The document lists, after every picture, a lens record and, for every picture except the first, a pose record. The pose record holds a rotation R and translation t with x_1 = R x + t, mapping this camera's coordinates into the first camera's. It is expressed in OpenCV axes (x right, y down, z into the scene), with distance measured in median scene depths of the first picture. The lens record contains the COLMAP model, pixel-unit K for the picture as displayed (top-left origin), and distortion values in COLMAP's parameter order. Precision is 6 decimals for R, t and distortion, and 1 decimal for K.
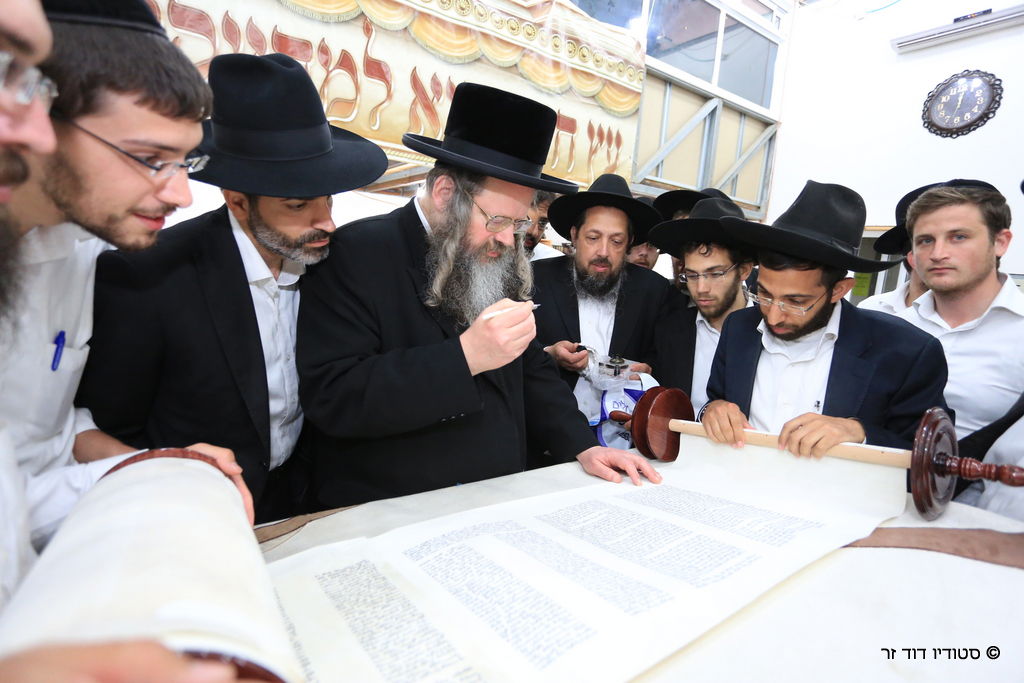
lens RADIAL K [[520.9, 0, 506.9], [0, 520.9, 341.8], [0, 0, 1]] dist [-0.058280, 0.025817]
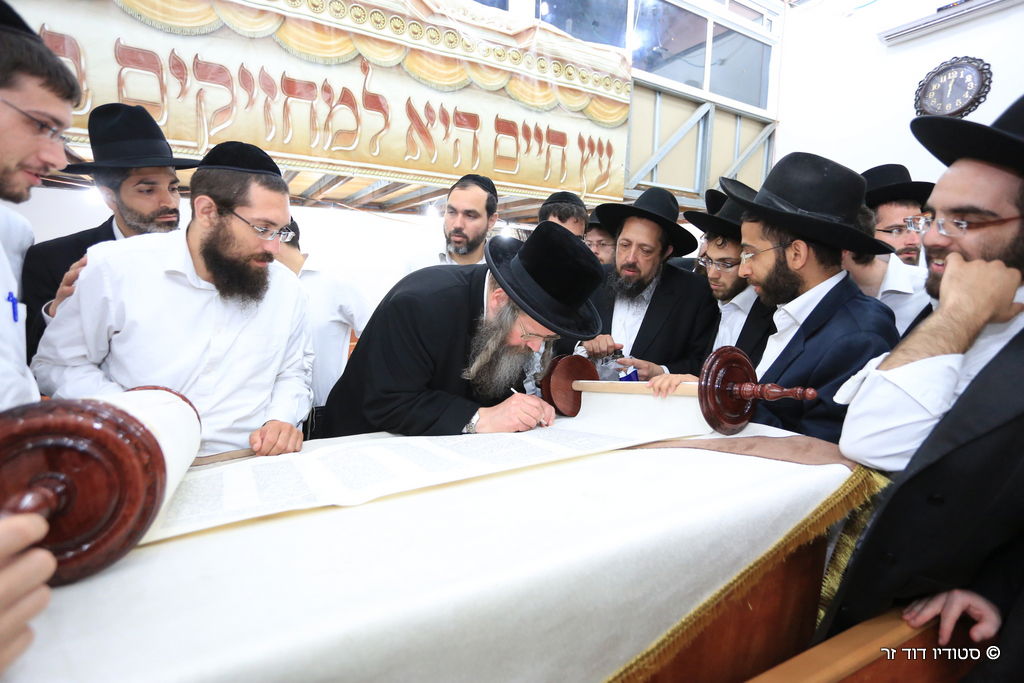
lens RADIAL K [[520.9, 0, 506.9], [0, 520.9, 341.8], [0, 0, 1]] dist [-0.058280, 0.025817]
pose [[0.995941, -0.038099, -0.081546, 0.086017], [0.035728, 0.998901, -0.030346, 0.030065], [0.082613, 0.027309, 0.996207, -0.067109]]
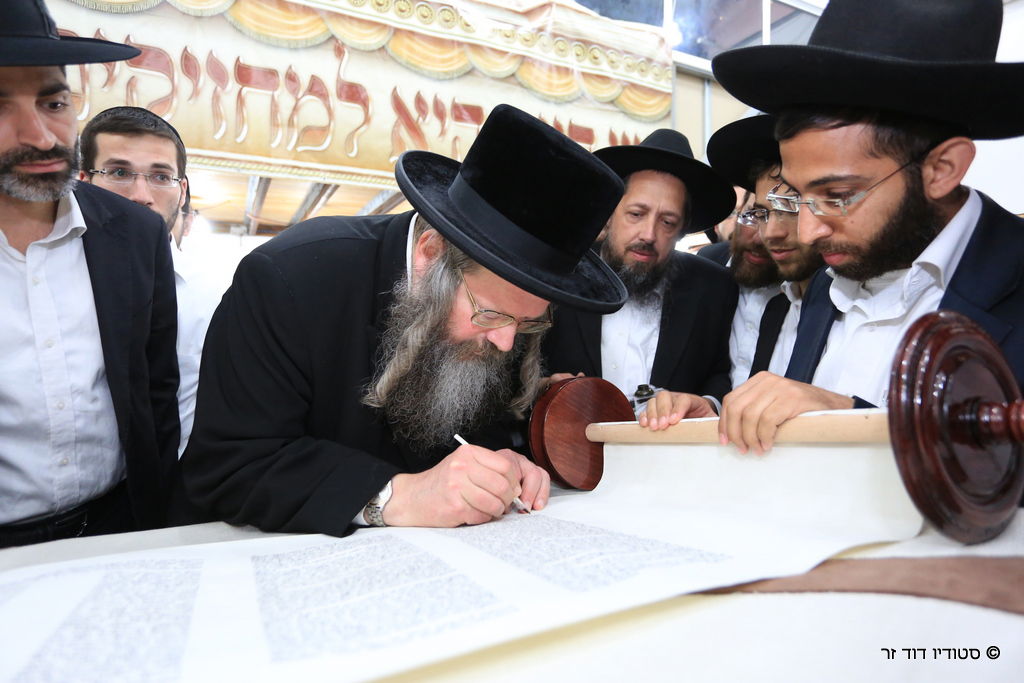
lens RADIAL K [[577.2, 0, 503.9], [0, 577.2, 341.7], [0, 0, 1]] dist [-0.067879, 0.058084]
pose [[0.986827, -0.068345, -0.146636, 0.105757], [0.048230, 0.989452, -0.136597, 0.046435], [0.154425, 0.127726, 0.979714, 0.086493]]
